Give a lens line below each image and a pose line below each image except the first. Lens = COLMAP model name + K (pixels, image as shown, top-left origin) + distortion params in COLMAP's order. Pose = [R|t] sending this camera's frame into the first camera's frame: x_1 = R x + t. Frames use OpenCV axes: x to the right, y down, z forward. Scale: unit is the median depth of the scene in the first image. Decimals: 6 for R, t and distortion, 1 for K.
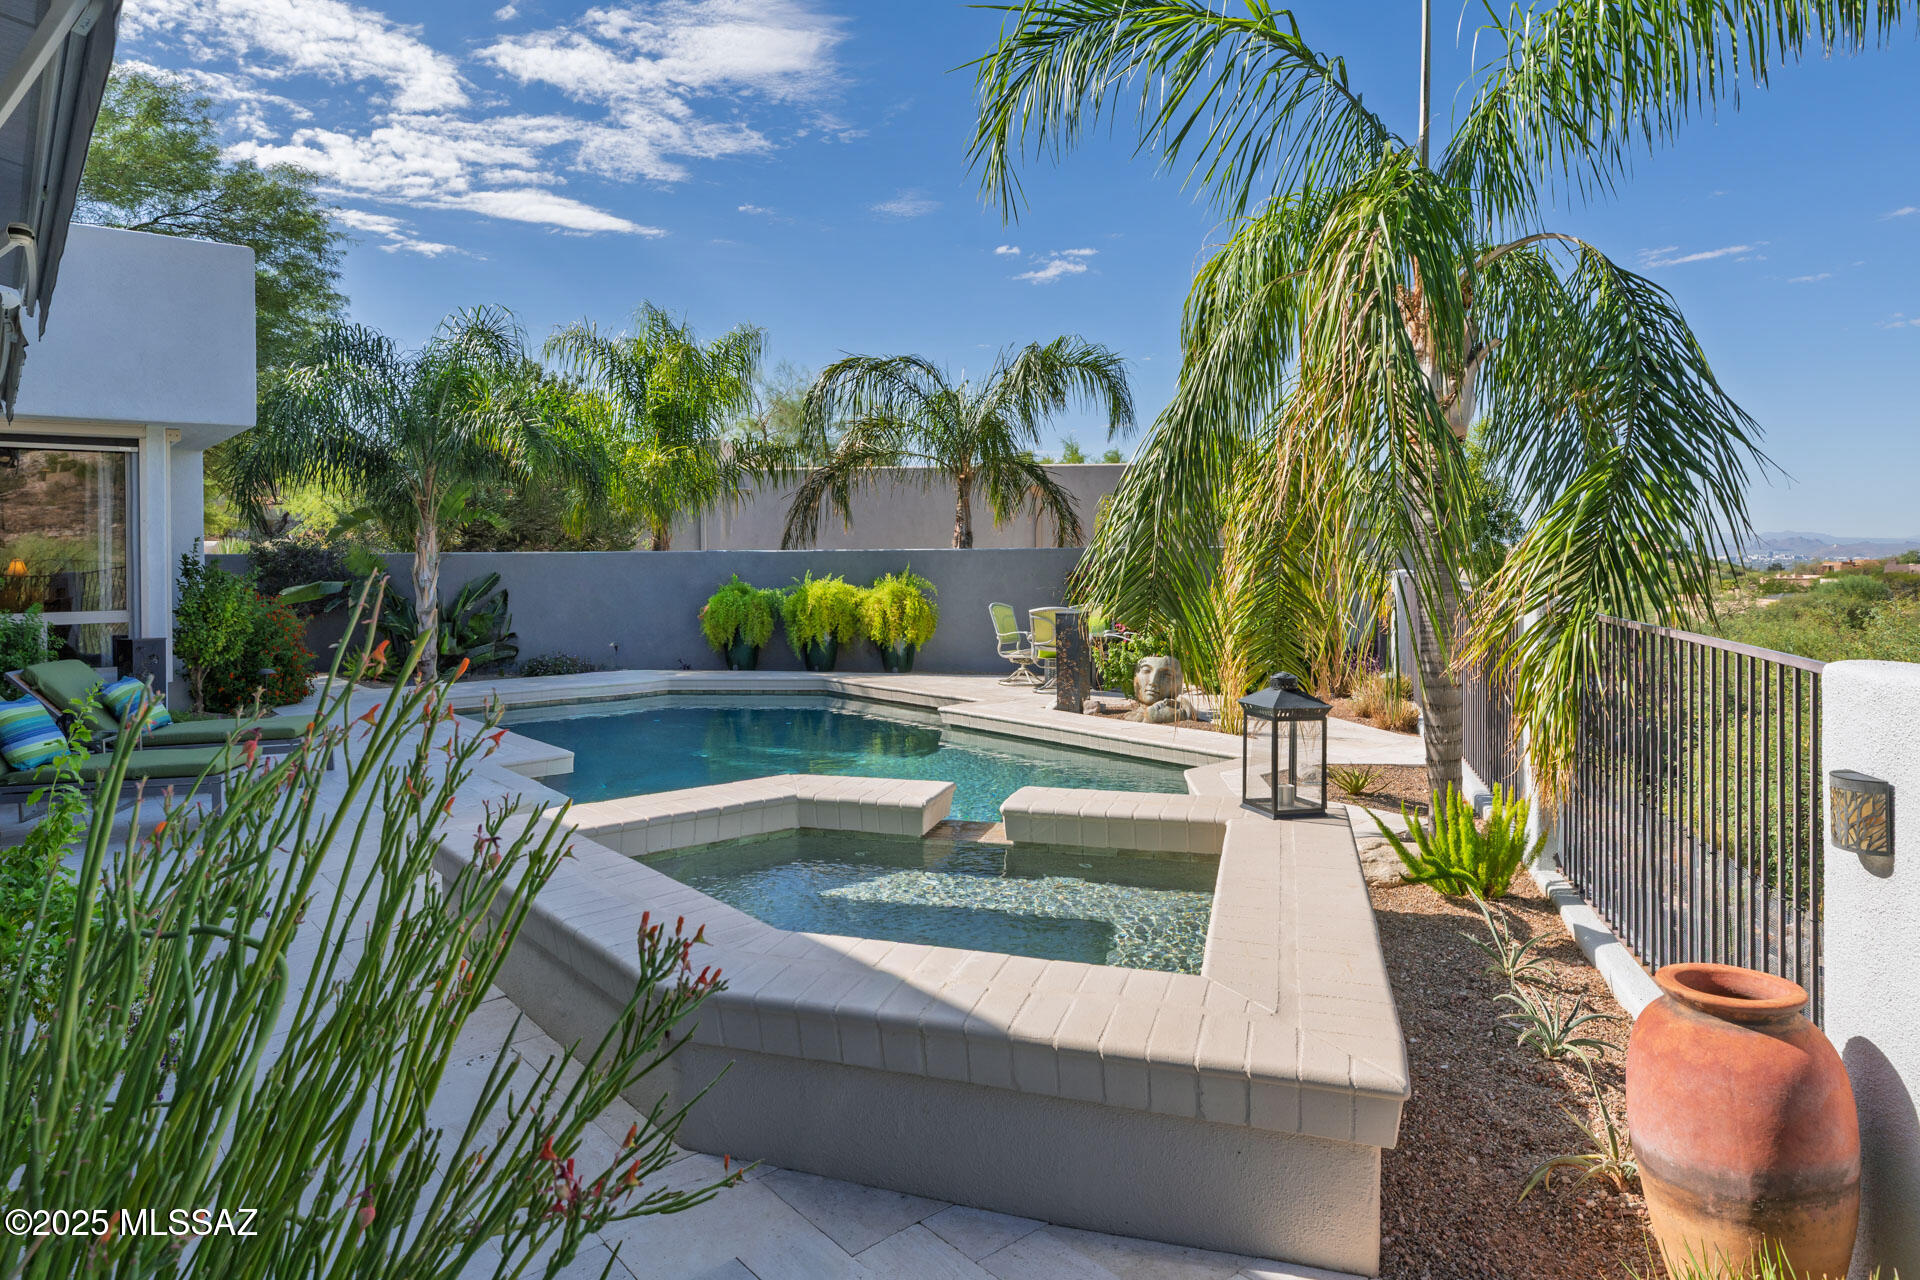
lens RADIAL K [[1178.0, 0, 969.4], [0, 1178.0, 537.4], [0, 0, 1]] dist [0.005688, 0.003788]
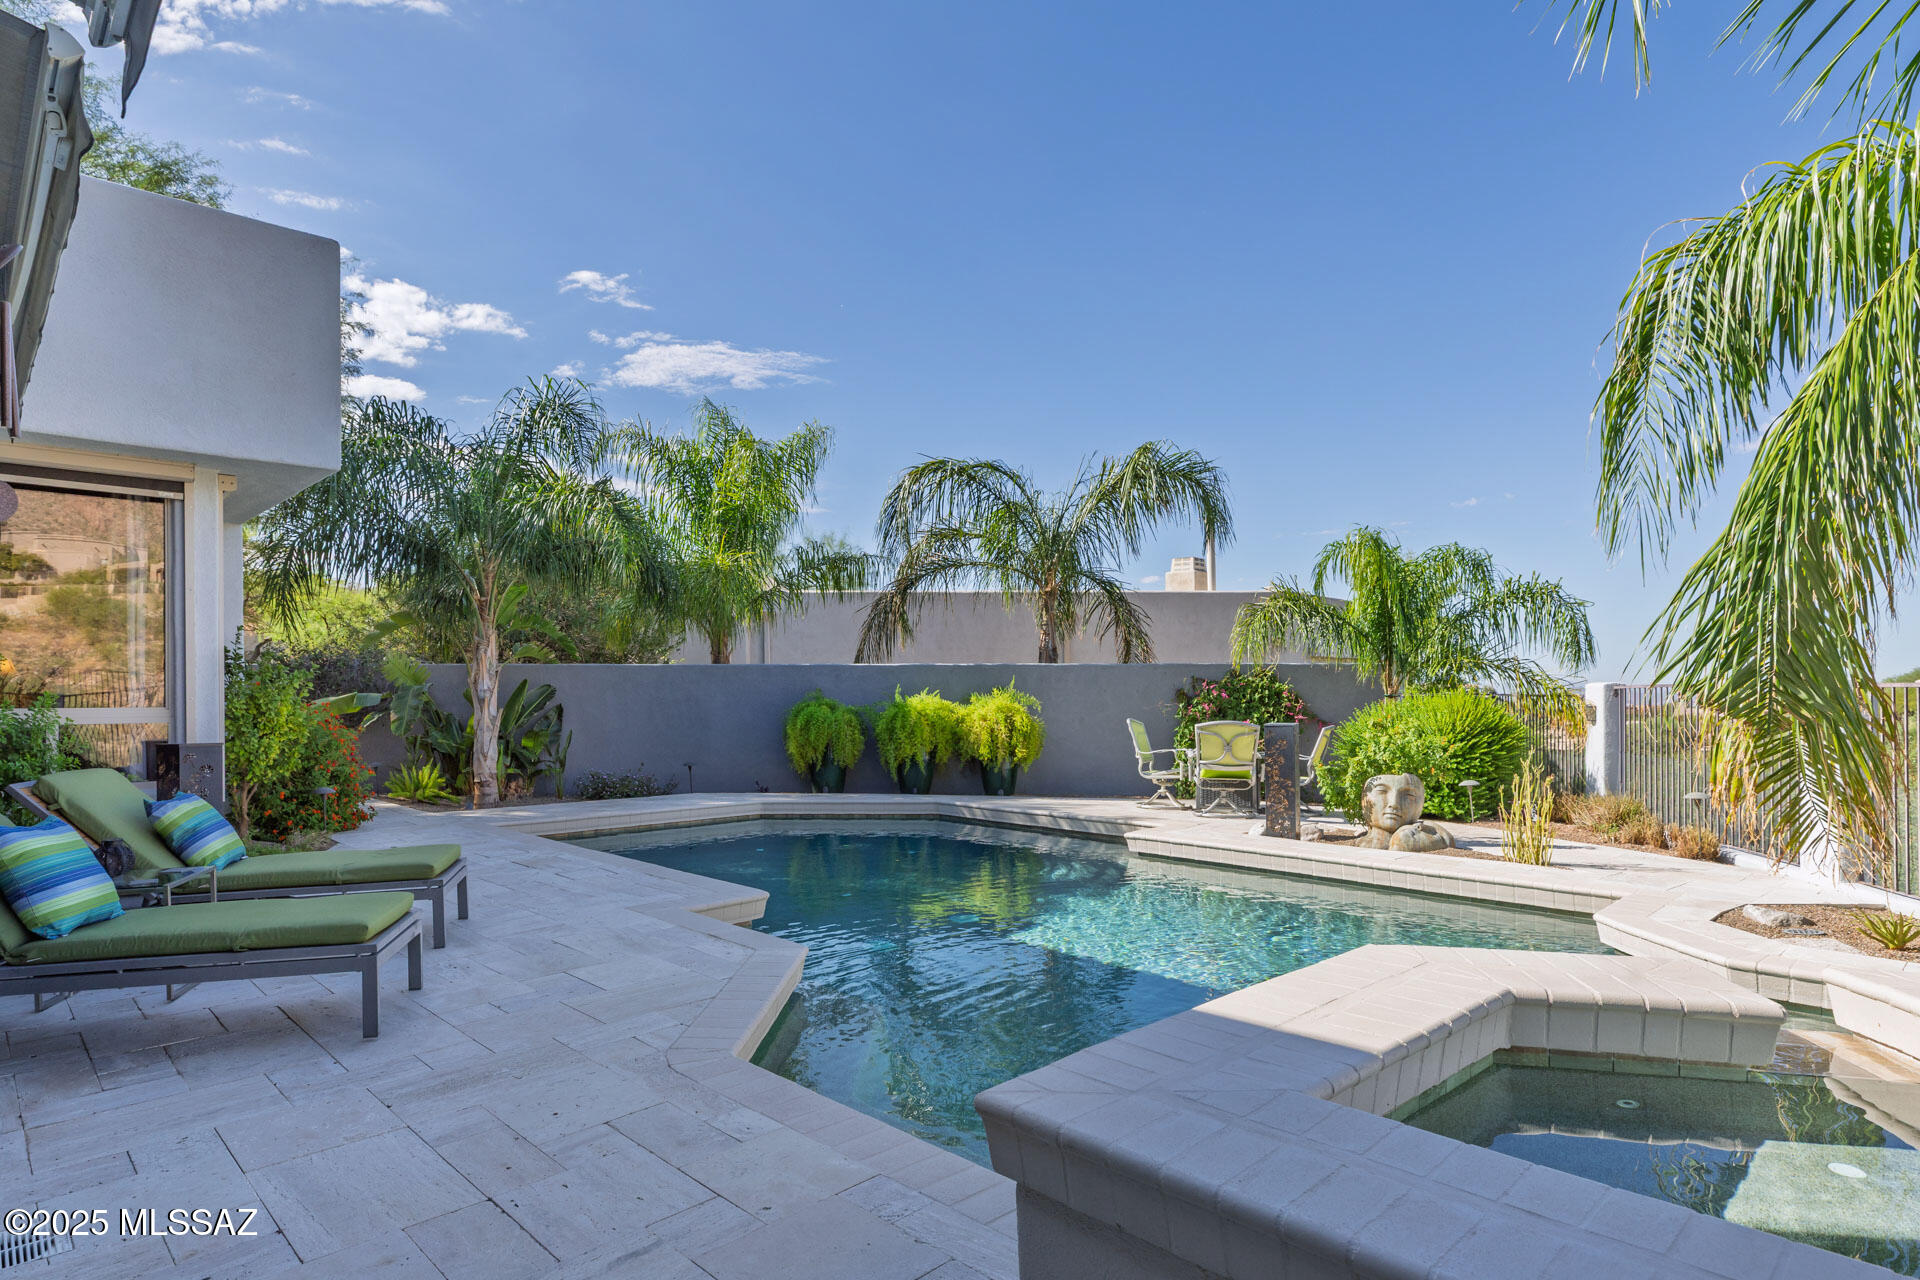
lens RADIAL K [[1049.9, 0, 950.6], [0, 1049.9, 683.3], [0, 0, 1]] dist [-0.001031, -0.001265]
pose [[0.997697, 0.007922, 0.067358, -0.162843], [-0.008159, 0.999961, 0.003240, 0.025499], [-0.067330, -0.003782, 0.997724, 0.186981]]
